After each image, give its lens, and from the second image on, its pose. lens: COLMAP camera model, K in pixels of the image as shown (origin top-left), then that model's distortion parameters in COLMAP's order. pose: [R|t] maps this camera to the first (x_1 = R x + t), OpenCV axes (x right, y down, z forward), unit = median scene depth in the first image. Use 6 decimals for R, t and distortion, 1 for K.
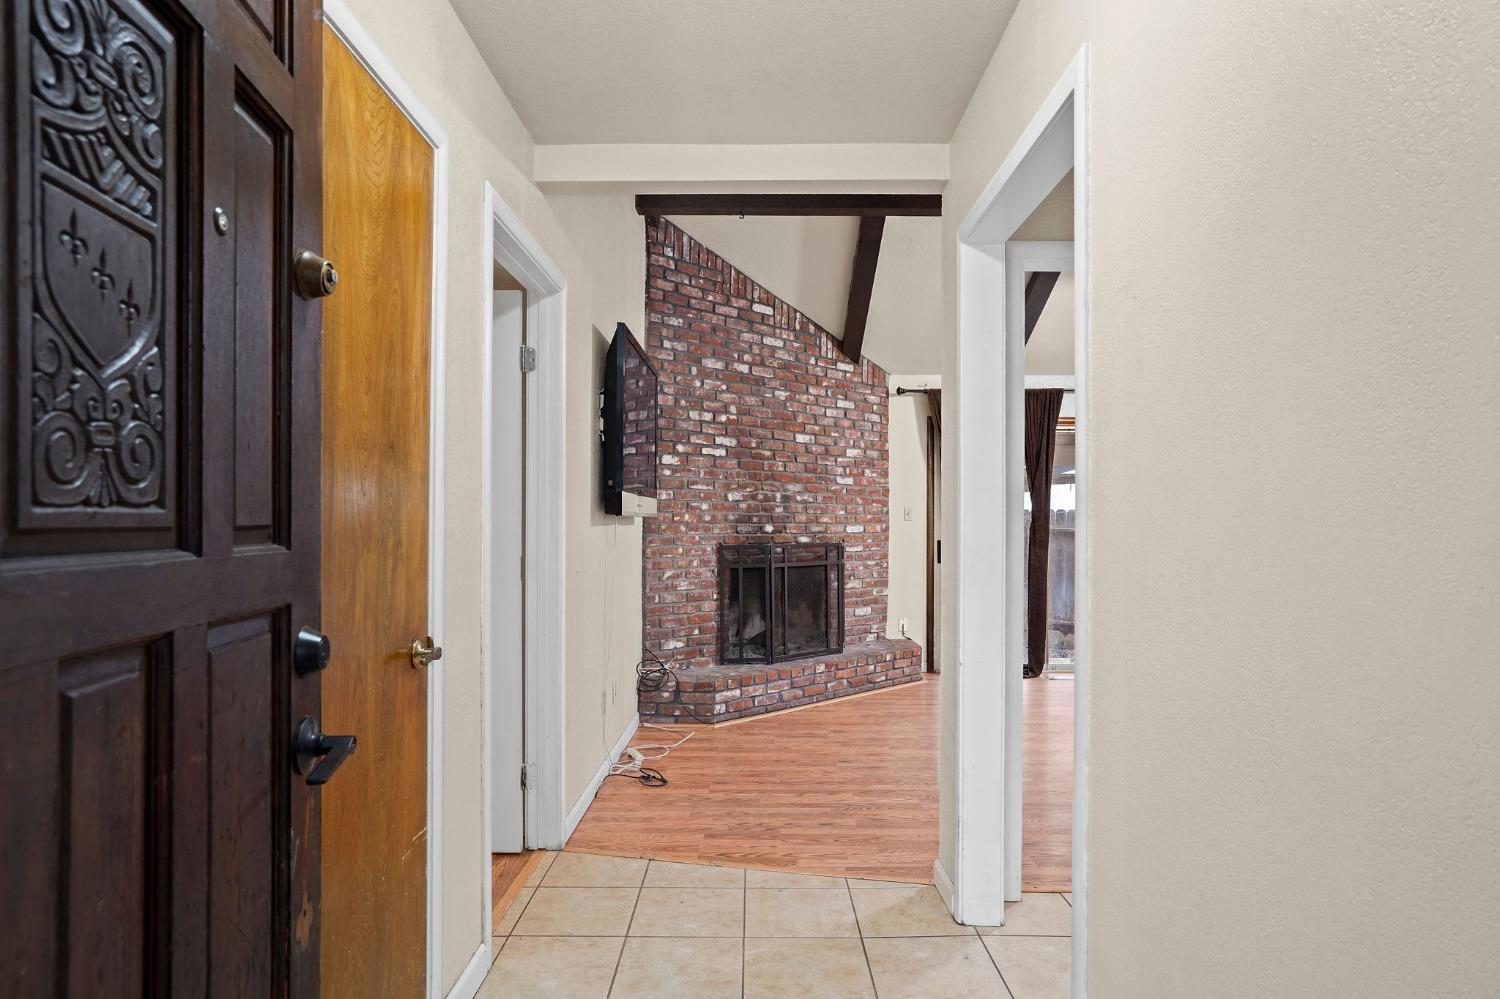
lens RADIAL K [[862.7, 0, 751.5], [0, 862.7, 520.8], [0, 0, 1]] dist [0.000747, 0.007917]
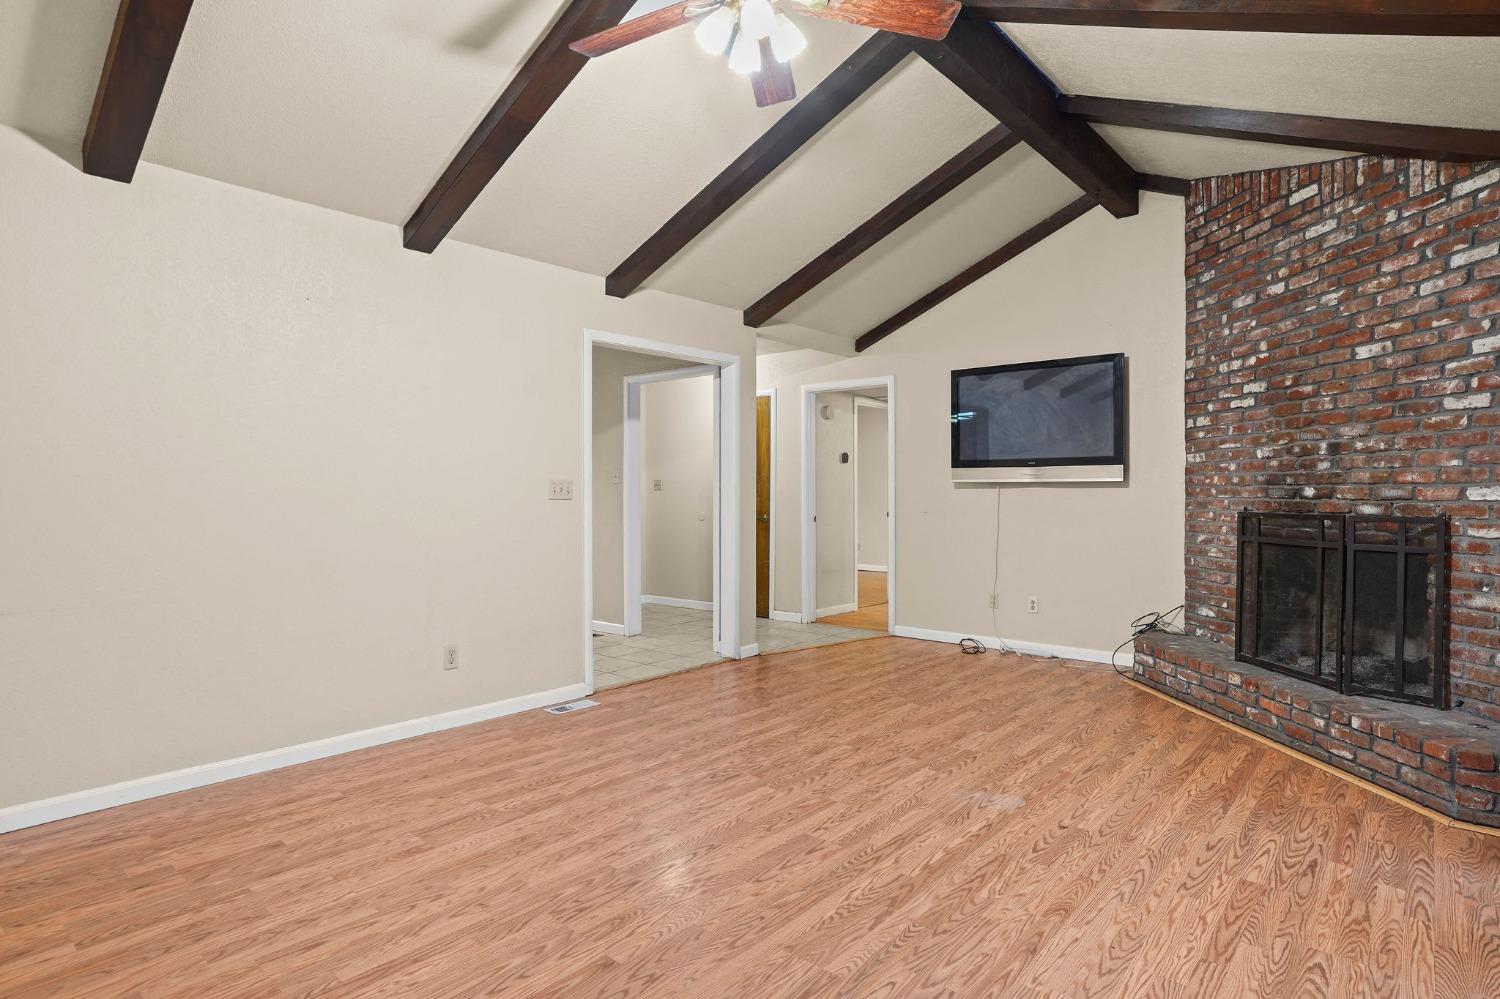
lens RADIAL K [[807.2, 0, 748.7], [0, 807.2, 500.7], [0, 0, 1]] dist [-0.025442, 0.004904]
pose [[-0.644724, 0.007510, -0.764378, 0.854000], [0.002529, 0.999967, 0.007692, 0.010034], [0.764411, 0.003026, -0.644722, 1.093422]]
